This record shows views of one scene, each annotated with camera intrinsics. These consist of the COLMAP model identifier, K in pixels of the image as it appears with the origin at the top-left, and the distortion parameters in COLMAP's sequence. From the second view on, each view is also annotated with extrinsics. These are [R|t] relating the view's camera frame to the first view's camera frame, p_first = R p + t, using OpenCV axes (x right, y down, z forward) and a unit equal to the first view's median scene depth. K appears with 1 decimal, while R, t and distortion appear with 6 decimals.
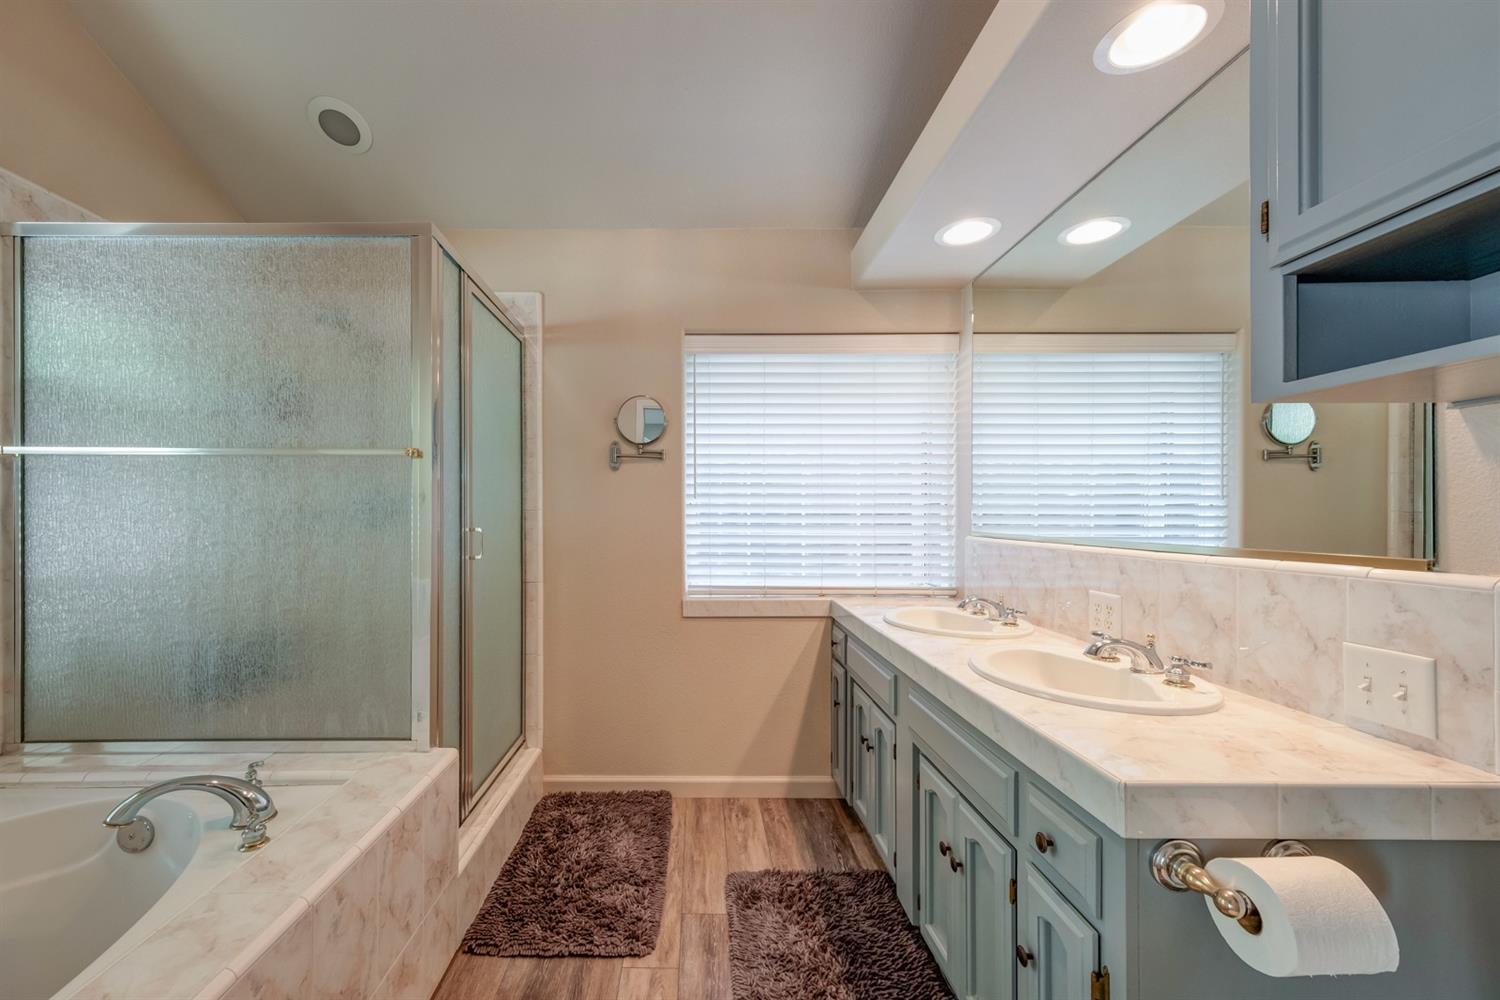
lens RADIAL K [[595.0, 0, 688.3], [0, 595.0, 517.6], [0, 0, 1]] dist [0.003914, -0.000220]
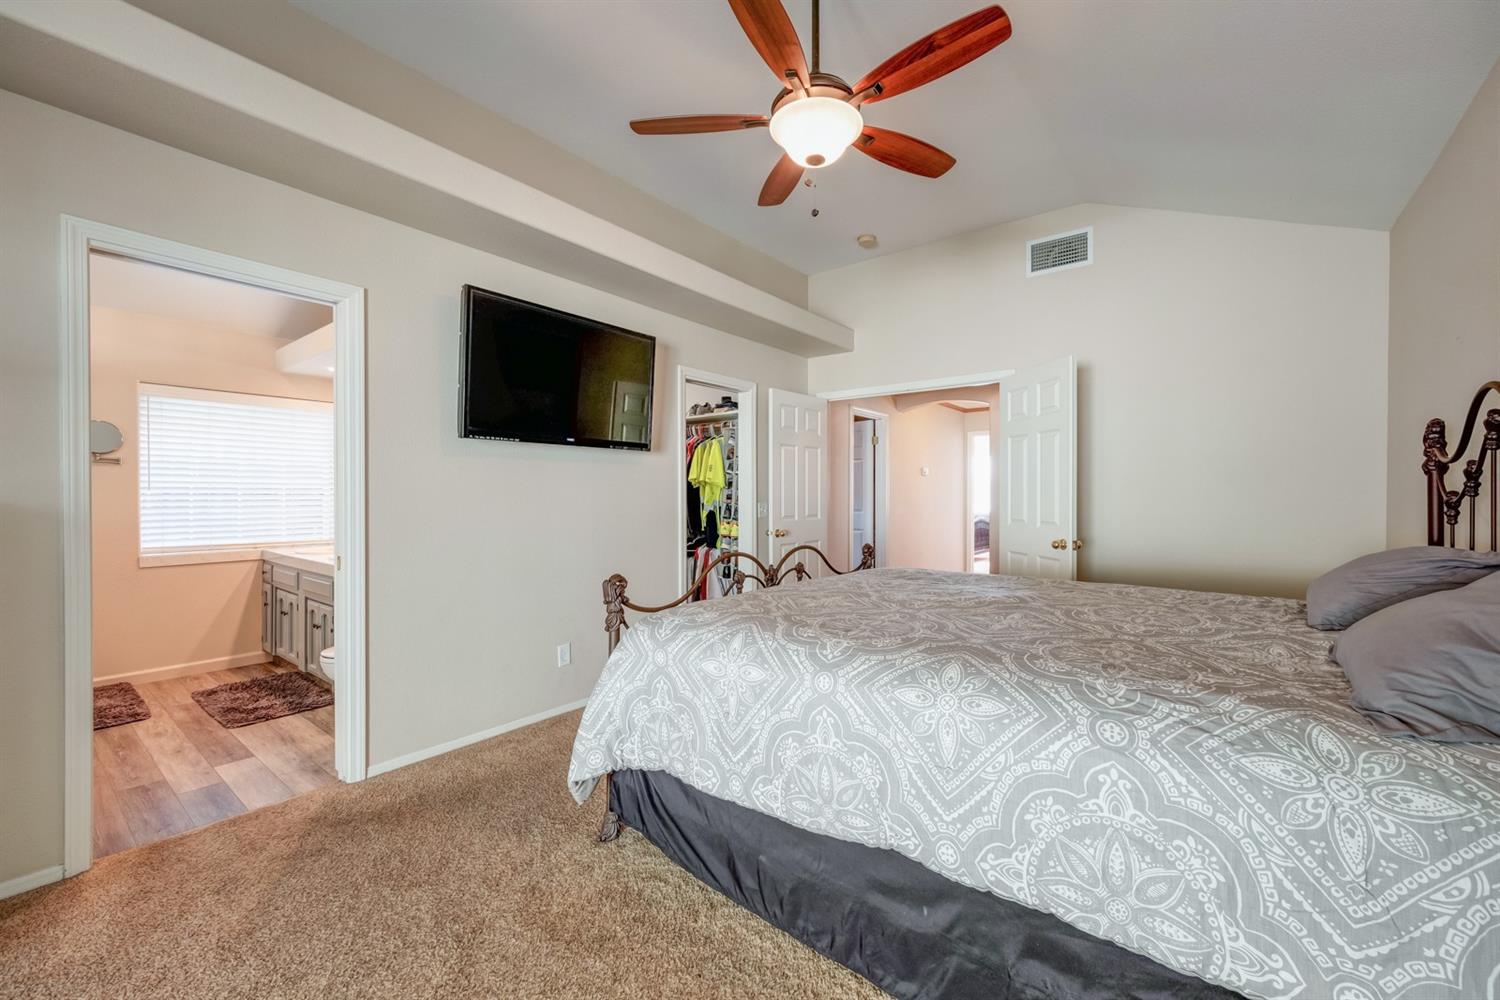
lens RADIAL K [[595.6, 0, 753.4], [0, 595.6, 496.6], [0, 0, 1]] dist [0.002118, 0.000194]
pose [[0.598130, -0.001598, 0.801397, -0.383981], [-0.007226, 0.999947, 0.007387, -0.050538], [-0.801366, -0.010210, 0.598087, -1.535917]]
